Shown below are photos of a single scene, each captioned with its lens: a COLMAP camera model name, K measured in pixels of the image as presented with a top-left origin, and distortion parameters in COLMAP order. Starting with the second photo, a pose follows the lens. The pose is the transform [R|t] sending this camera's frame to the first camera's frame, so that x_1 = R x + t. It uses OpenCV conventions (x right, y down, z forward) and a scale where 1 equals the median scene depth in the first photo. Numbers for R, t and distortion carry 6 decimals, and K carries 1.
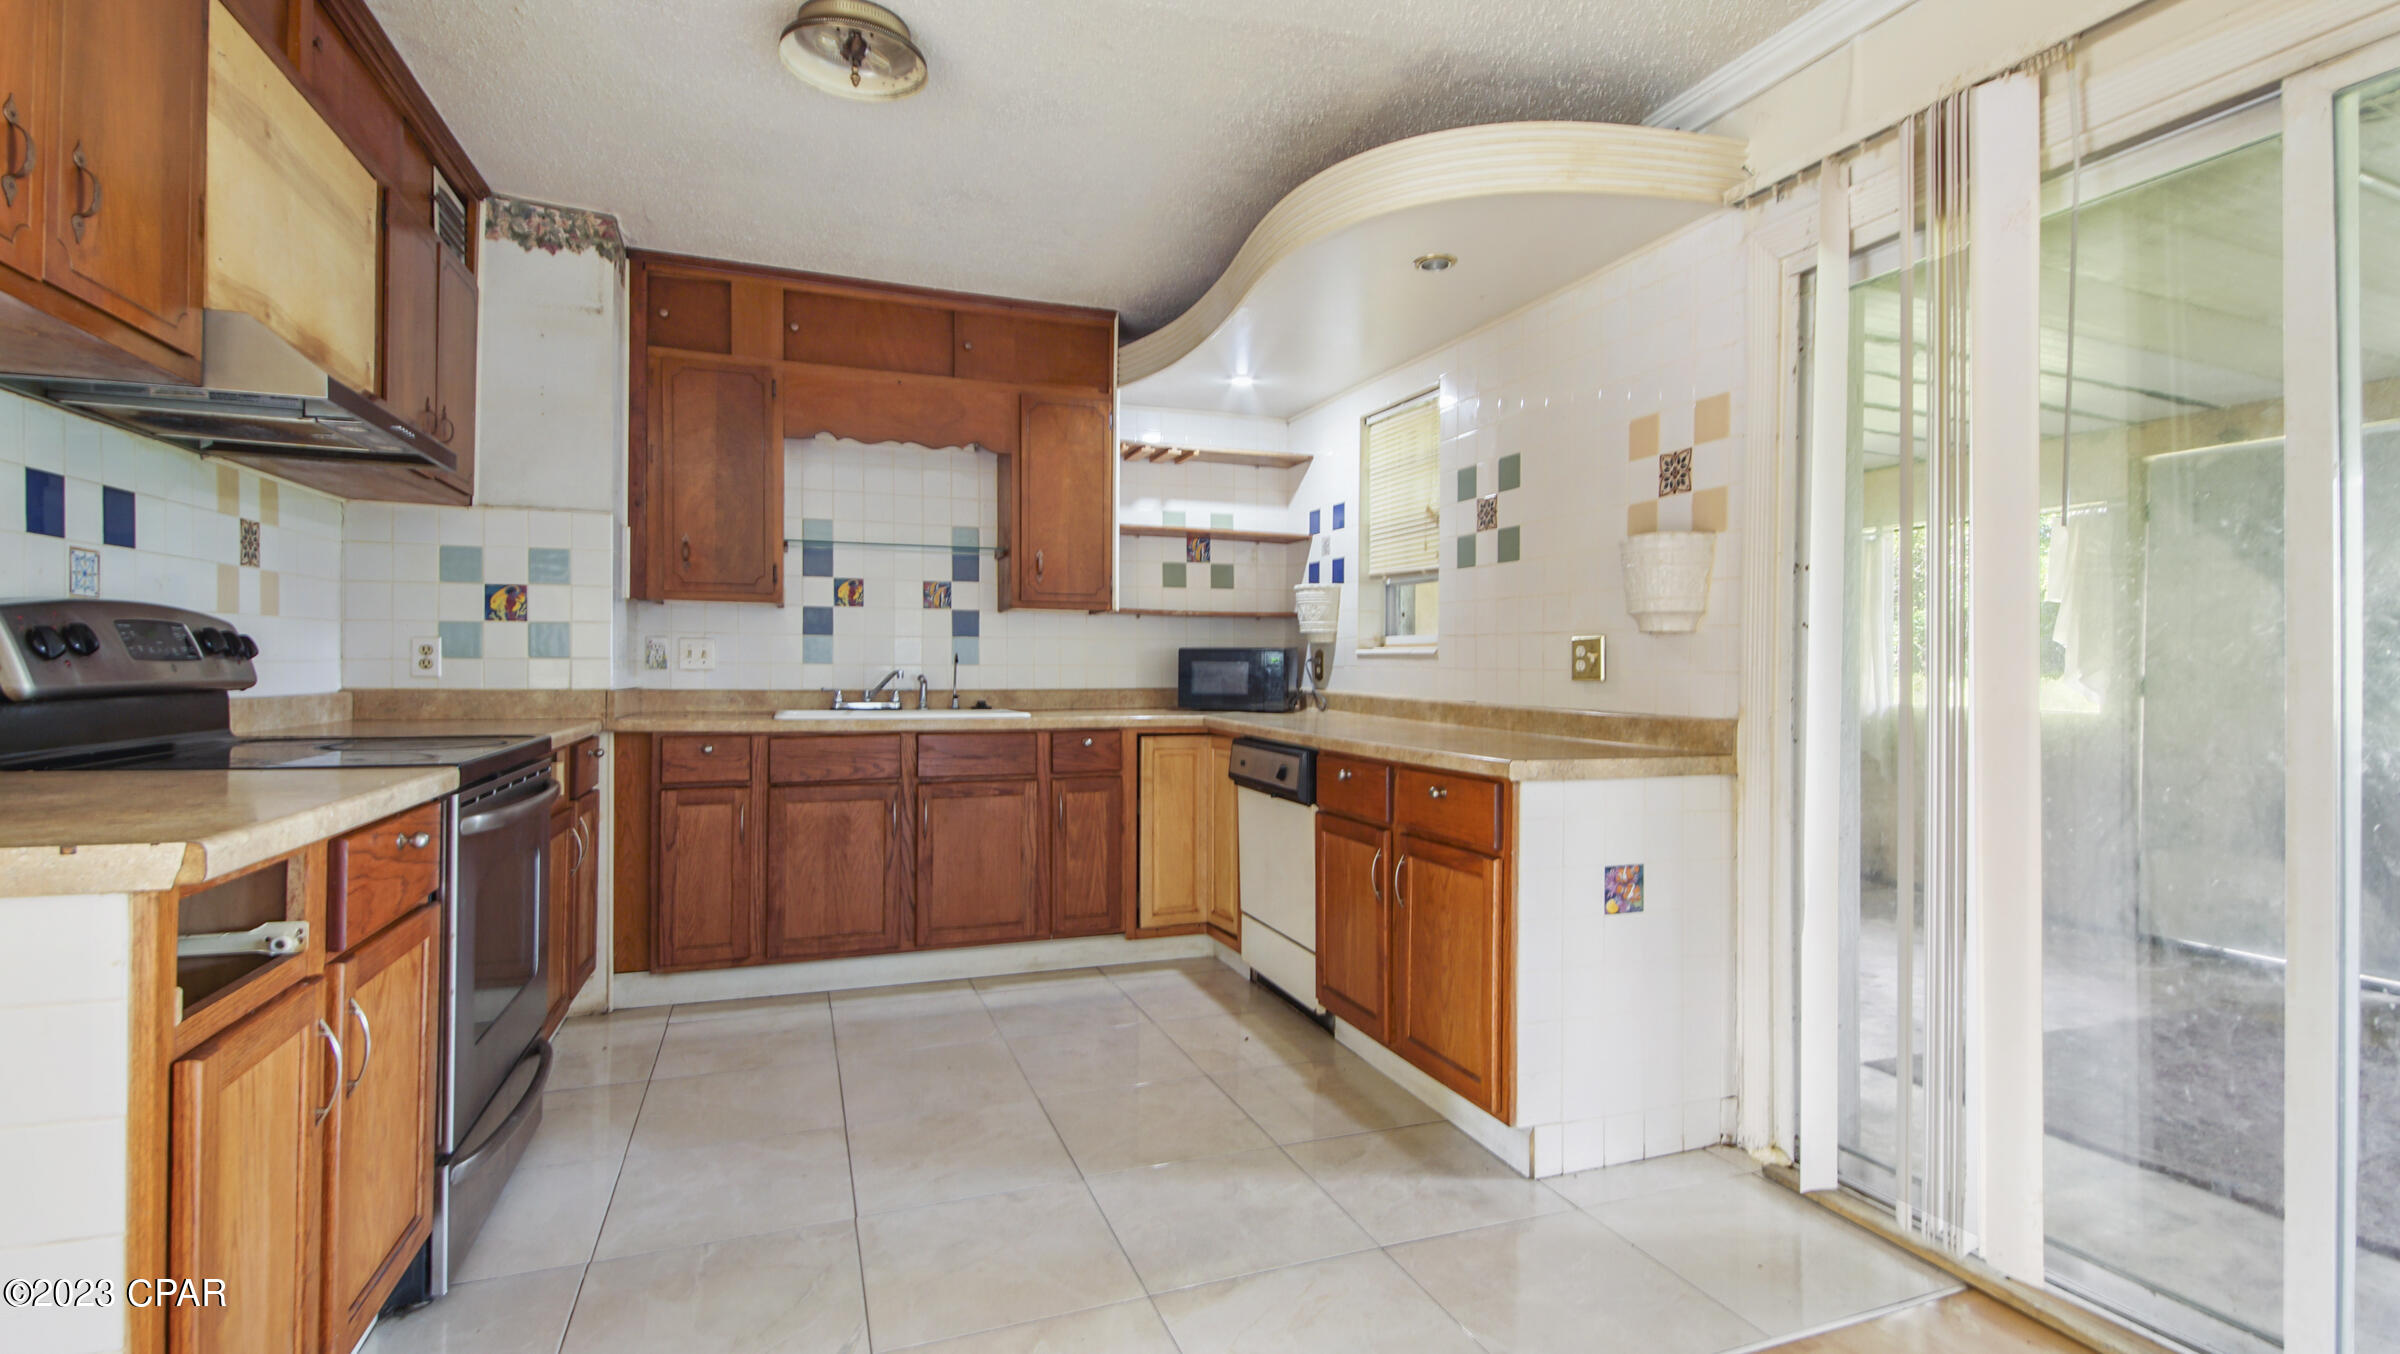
lens RADIAL K [[1066.2, 0, 1186.3], [0, 1066.2, 675.8], [0, 0, 1]] dist [0.020844, -0.007725]
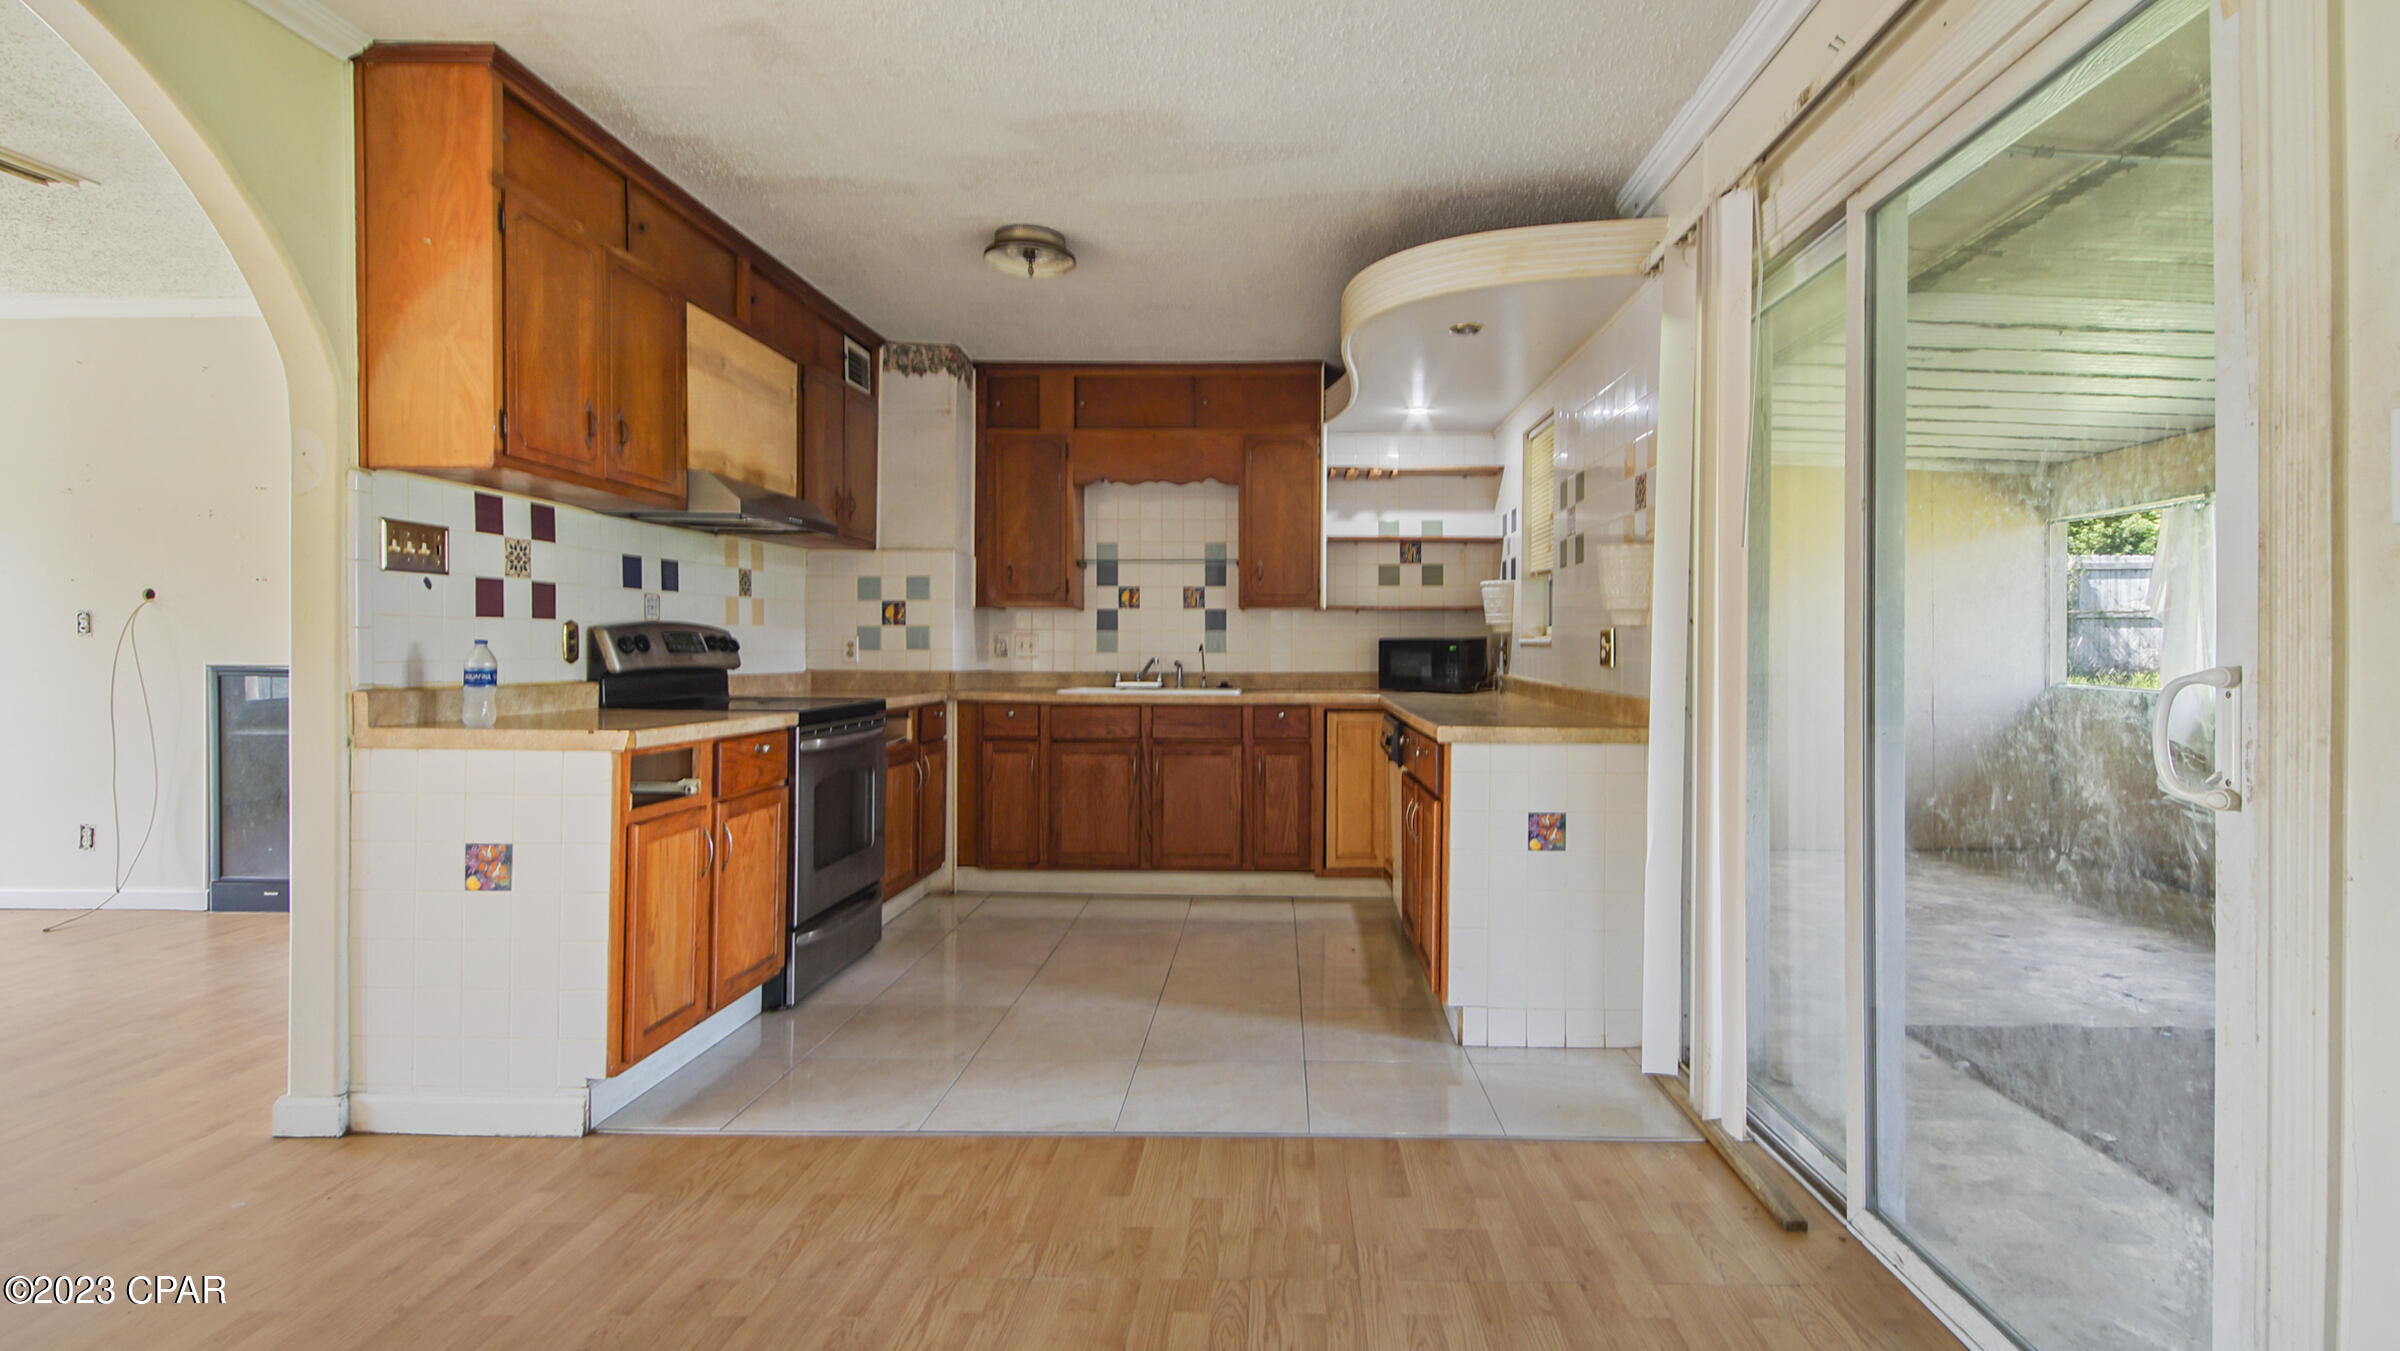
lens RADIAL K [[1066.2, 0, 1211.0], [0, 1066.2, 665.6], [0, 0, 1]] dist [0.020844, -0.007725]
pose [[0.922298, 0.002282, -0.386474, 0.415078], [-0.001281, 0.999995, 0.002846, 0.000906], [0.386478, -0.002130, 0.922296, -0.242035]]
